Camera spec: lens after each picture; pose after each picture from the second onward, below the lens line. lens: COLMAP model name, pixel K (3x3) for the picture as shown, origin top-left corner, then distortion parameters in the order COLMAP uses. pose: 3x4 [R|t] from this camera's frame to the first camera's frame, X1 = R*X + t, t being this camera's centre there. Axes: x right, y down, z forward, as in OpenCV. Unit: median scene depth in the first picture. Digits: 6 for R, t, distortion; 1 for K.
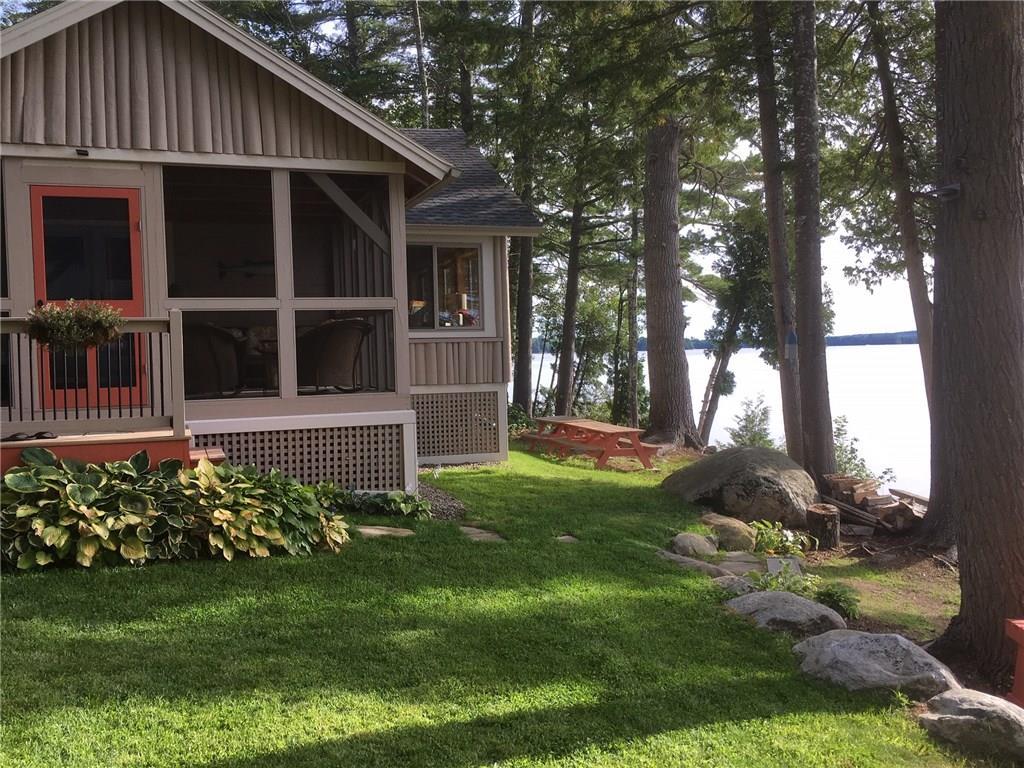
lens RADIAL K [[925.6, 0, 511.9], [0, 925.6, 384.7], [0, 0, 1]] dist [0.010923, 0.005522]
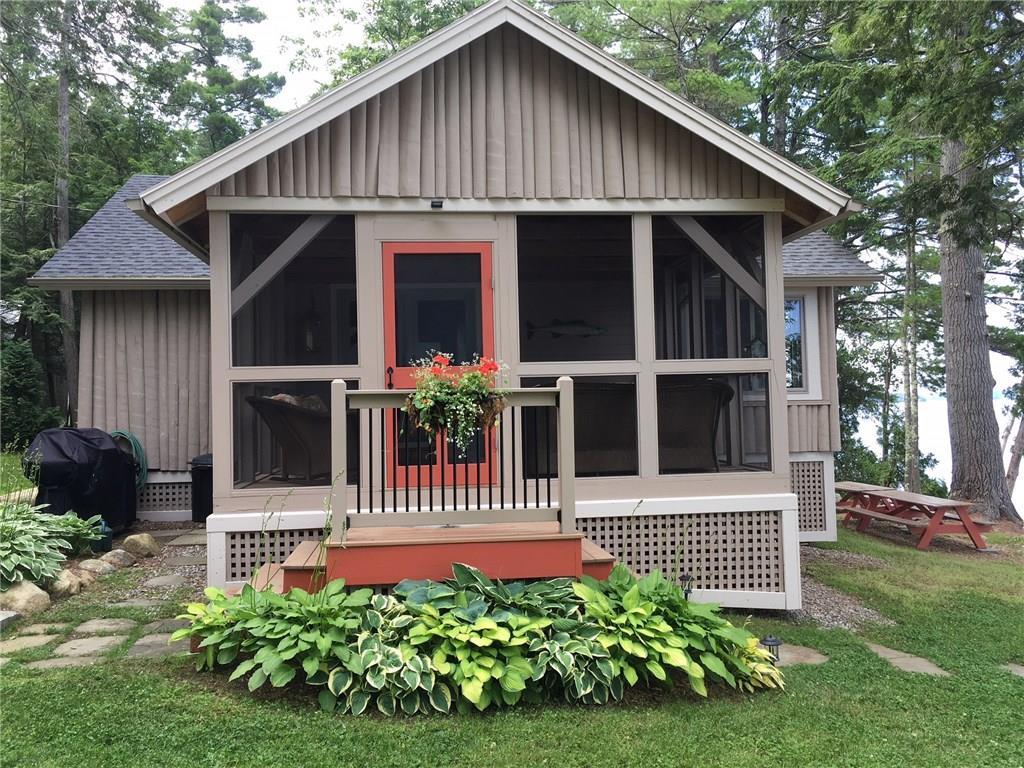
lens RADIAL K [[870.8, 0, 506.6], [0, 870.8, 384.6], [0, 0, 1]] dist [0.078259, -0.101336]
pose [[0.974222, -0.005940, -0.225511, -0.189003], [-0.007104, 0.998350, -0.056988, -0.024618], [0.225477, 0.057121, 0.972572, 0.183046]]
